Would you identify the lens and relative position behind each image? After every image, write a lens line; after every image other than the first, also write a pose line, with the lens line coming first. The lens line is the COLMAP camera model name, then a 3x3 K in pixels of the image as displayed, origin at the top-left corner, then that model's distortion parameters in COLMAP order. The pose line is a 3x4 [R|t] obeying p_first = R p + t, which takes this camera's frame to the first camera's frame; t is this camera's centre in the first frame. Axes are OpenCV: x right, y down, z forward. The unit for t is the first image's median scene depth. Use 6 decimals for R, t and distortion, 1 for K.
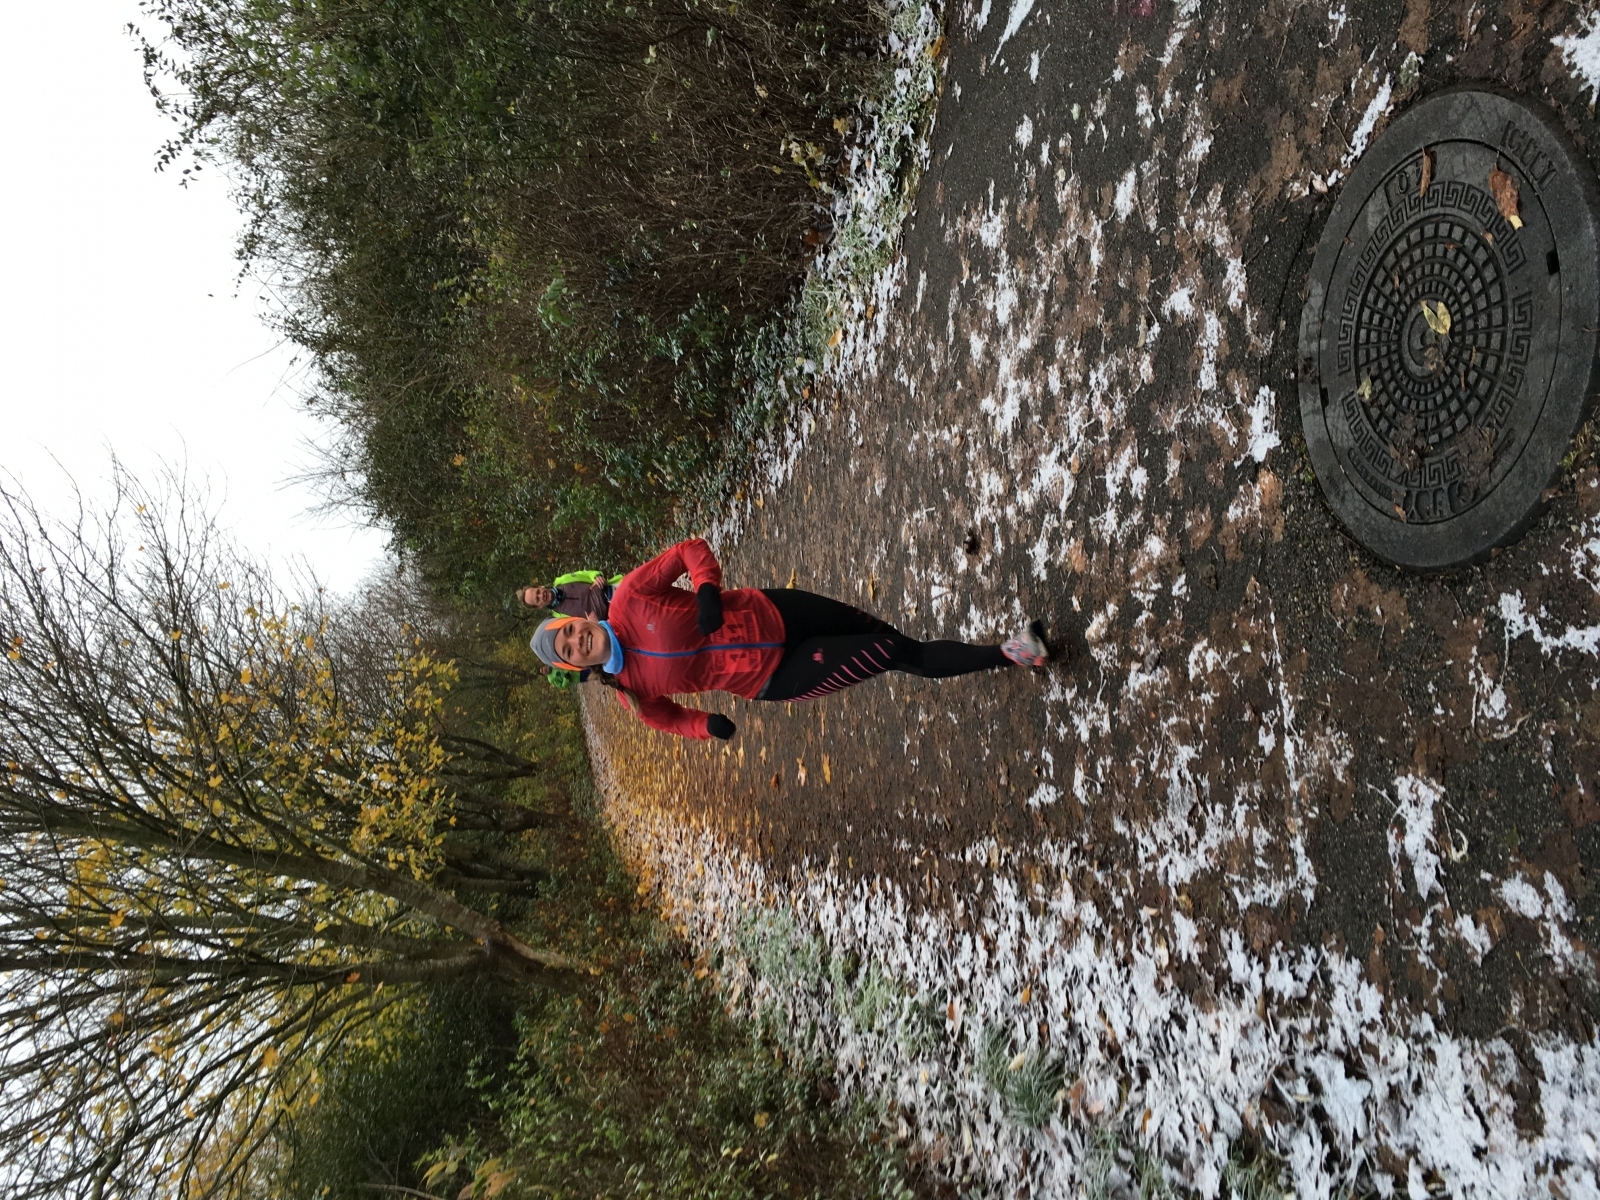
lens RADIAL K [[1352.3, 0, 798.9], [0, 1352.3, 597.4], [0, 0, 1]] dist [0.067261, -0.080272]
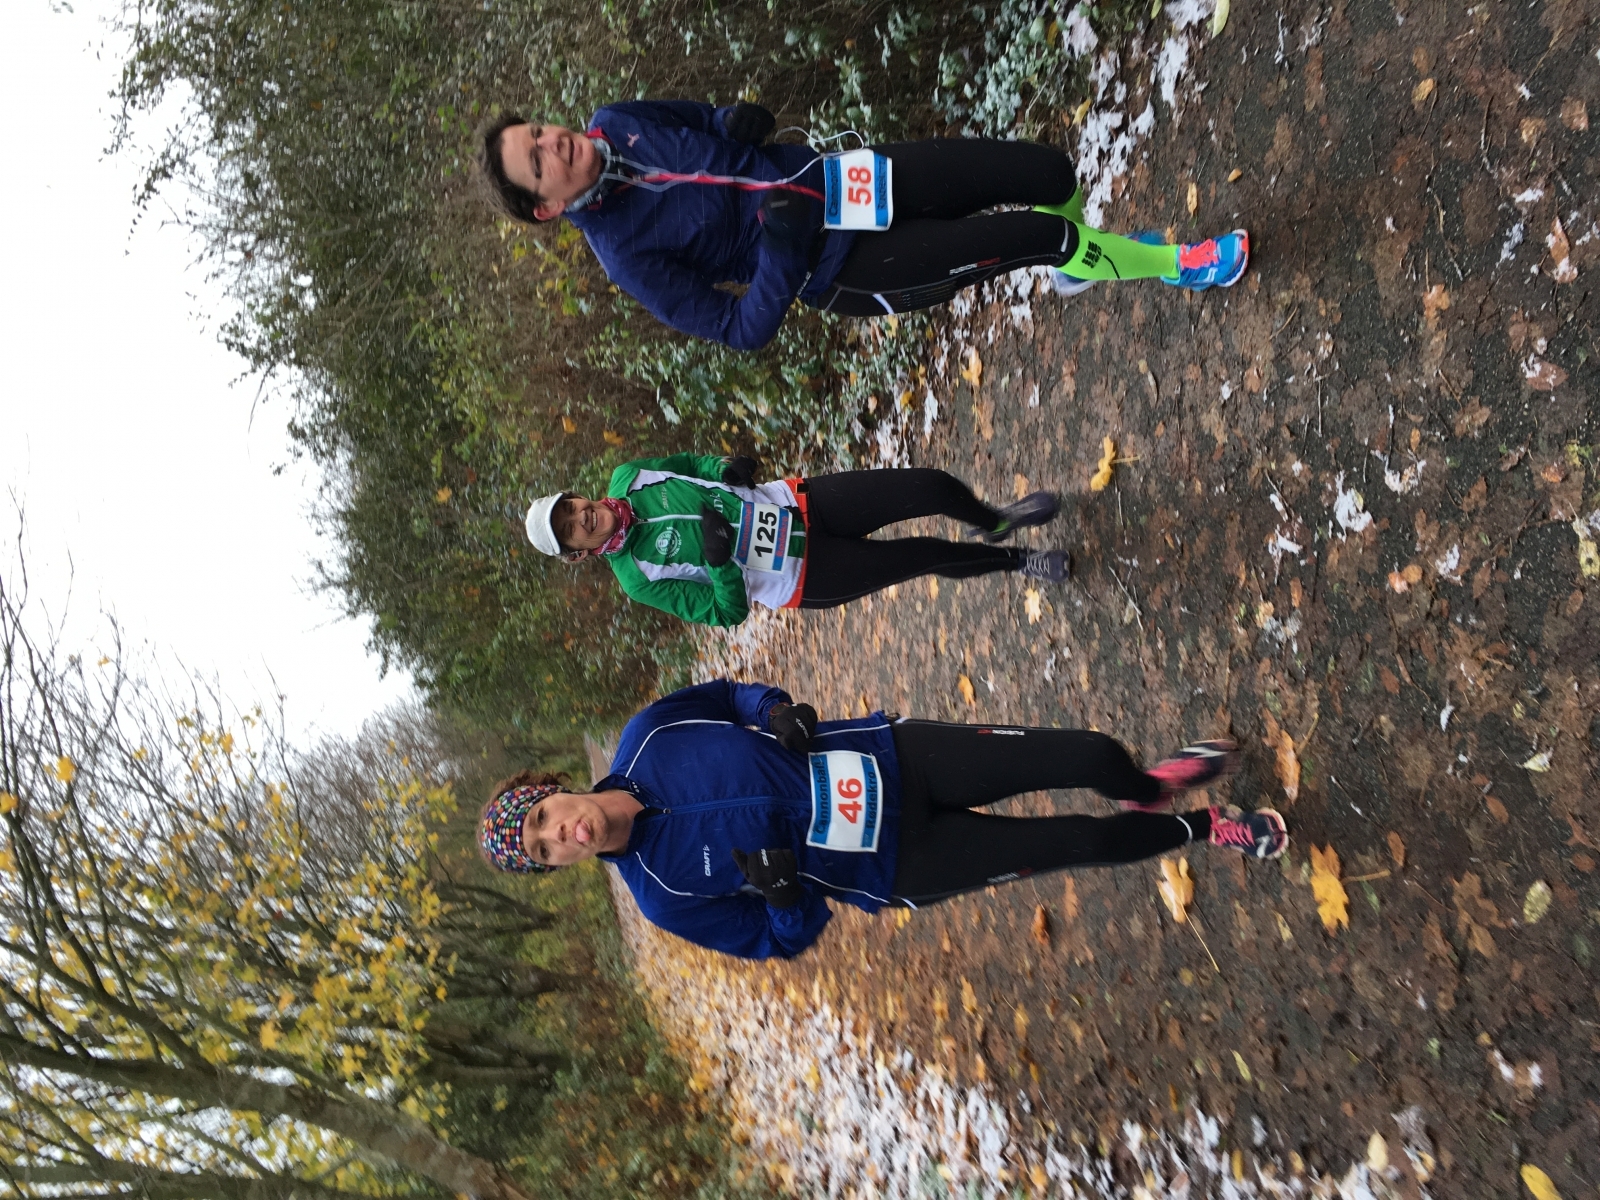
lens RADIAL K [[1370.8, 0, 765.3], [0, 1370.8, 599.2], [0, 0, 1]] dist [0.090084, -0.097835]
pose [[0.998881, -0.029587, -0.036909, -0.191733], [0.025727, 0.994553, -0.101012, 0.140964], [0.039696, 0.099949, 0.994200, 1.034715]]
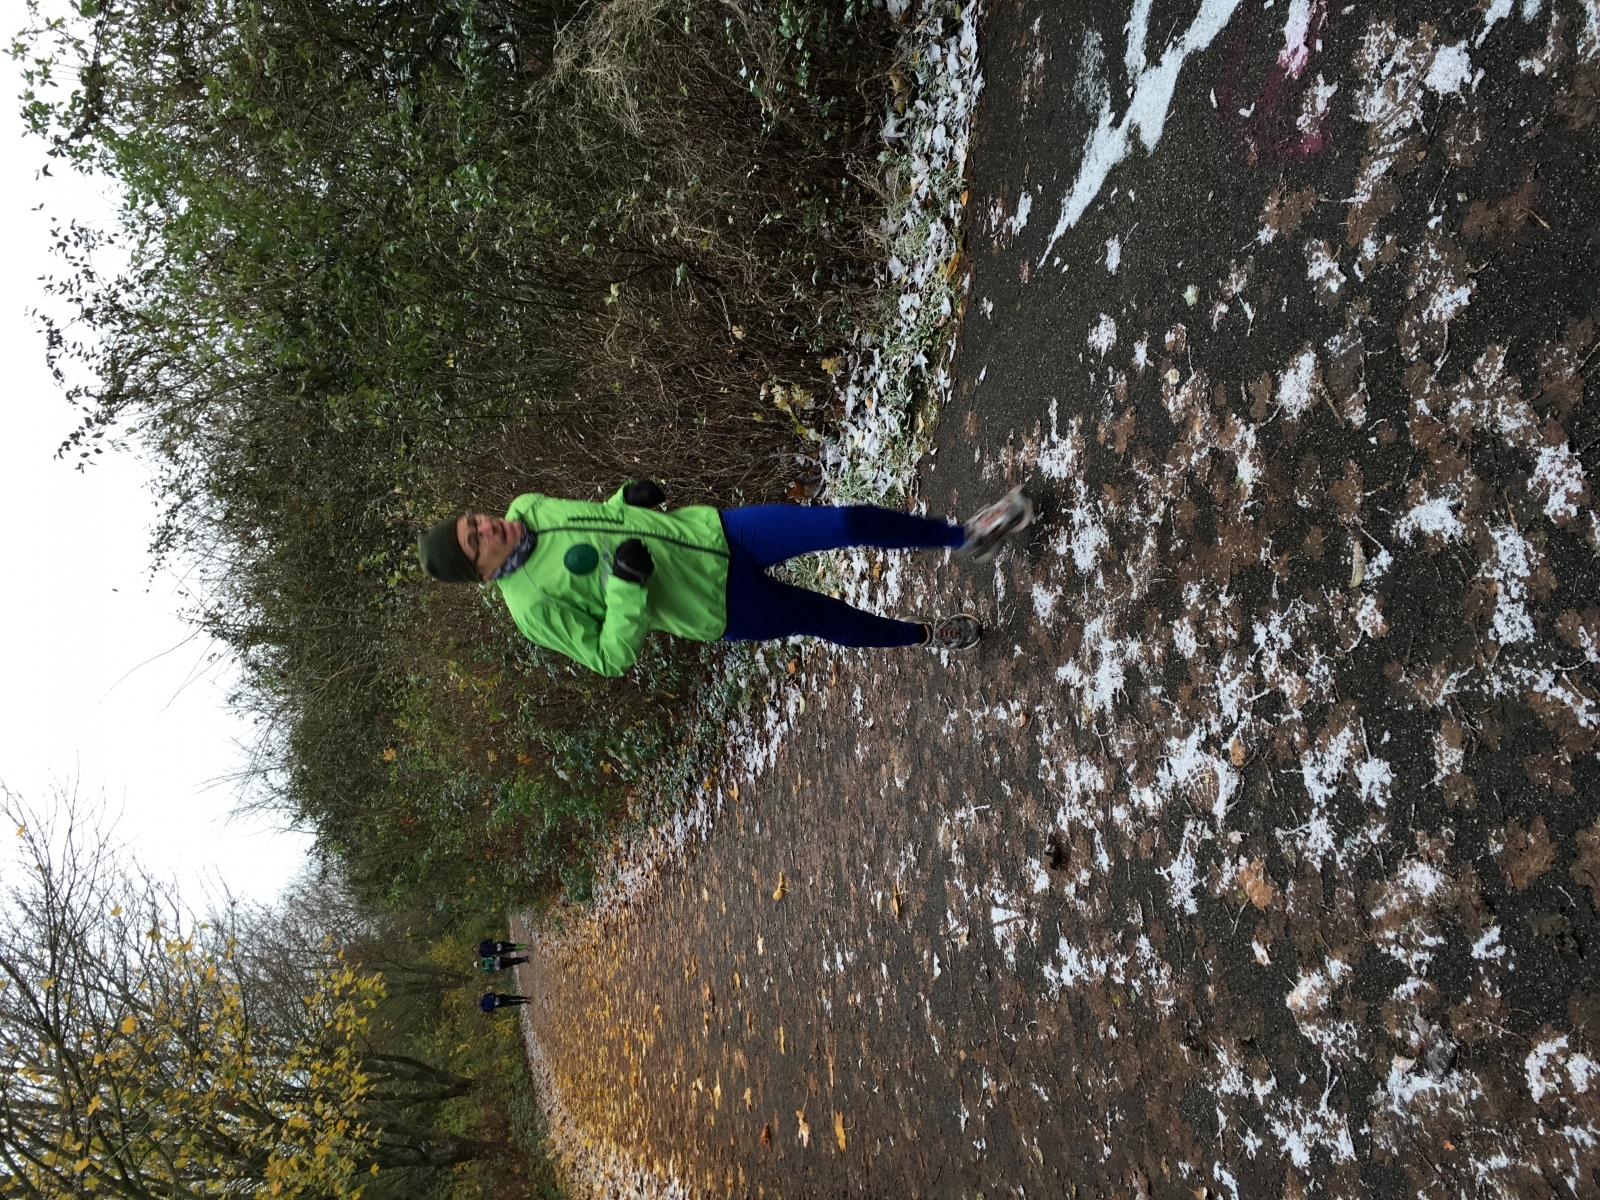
lens RADIAL K [[1349.3, 0, 796.0], [0, 1349.3, 595.9], [0, 0, 1]] dist [0.083257, -0.091221]
pose [[0.998217, -0.037538, 0.046400, -0.052332], [0.046047, 0.978996, -0.198612, -0.040693], [-0.037969, 0.200395, 0.978979, 0.248026]]
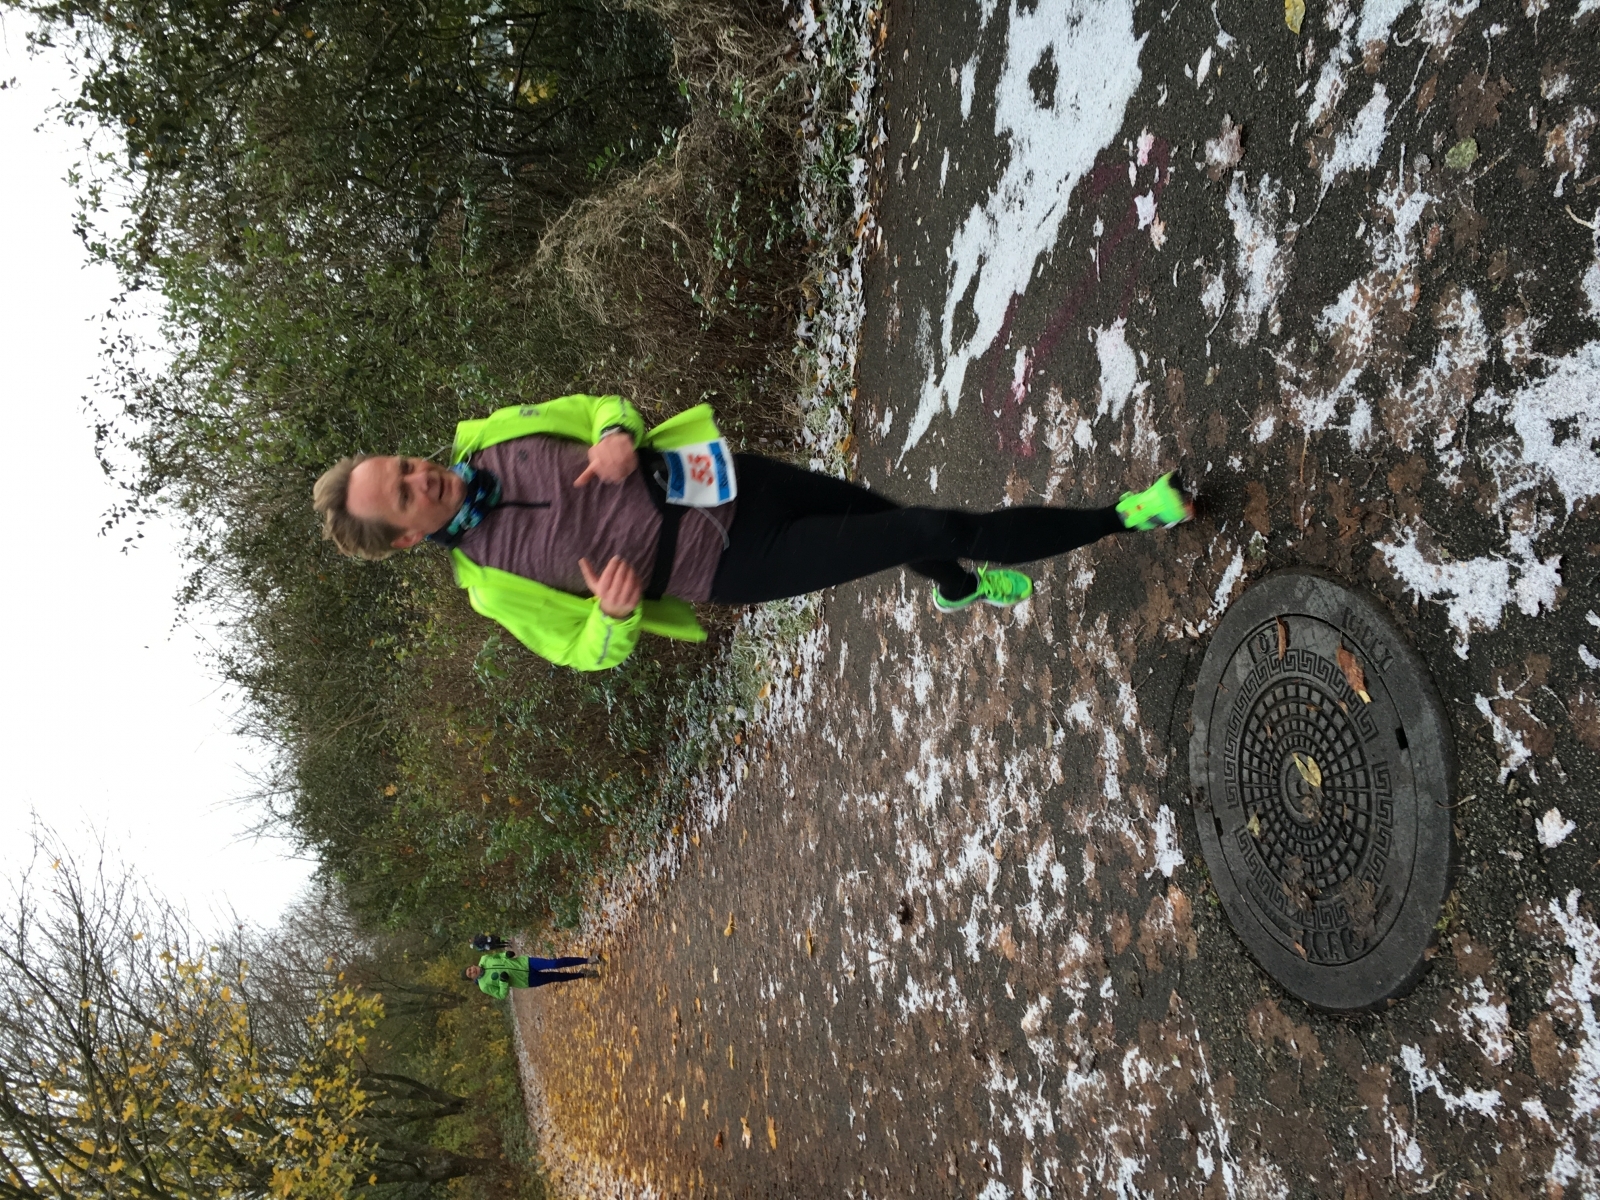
lens RADIAL K [[1349.3, 0, 796.0], [0, 1349.3, 595.9], [0, 0, 1]] dist [0.083257, -0.091221]
pose [[0.998340, -0.032227, 0.047739, 0.006110], [0.041677, 0.976265, -0.212531, -0.064260], [-0.039757, 0.214168, 0.975987, -0.036727]]
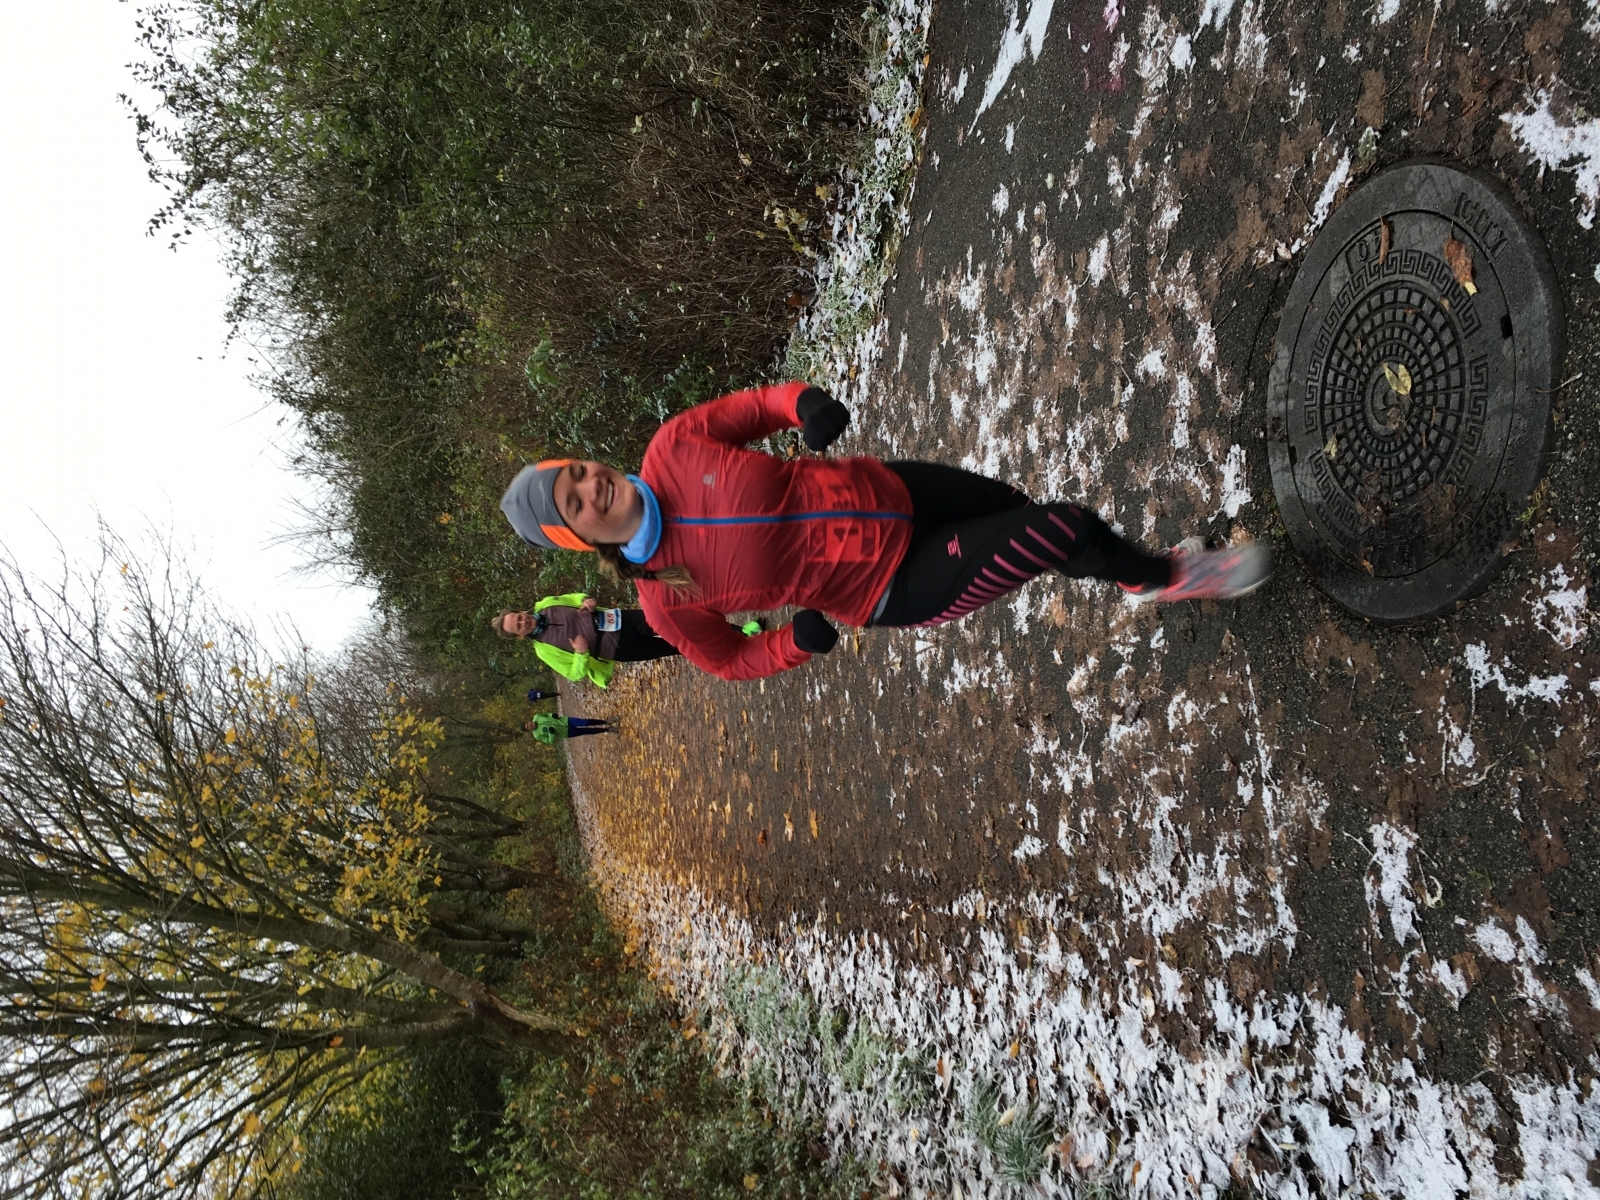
lens RADIAL K [[1349.3, 0, 796.0], [0, 1349.3, 595.9], [0, 0, 1]] dist [0.083257, -0.091221]
pose [[0.999940, -0.006640, 0.008701, -0.000473], [0.007000, 0.999093, -0.042012, 0.000197], [-0.008414, 0.042071, 0.999079, -0.013609]]
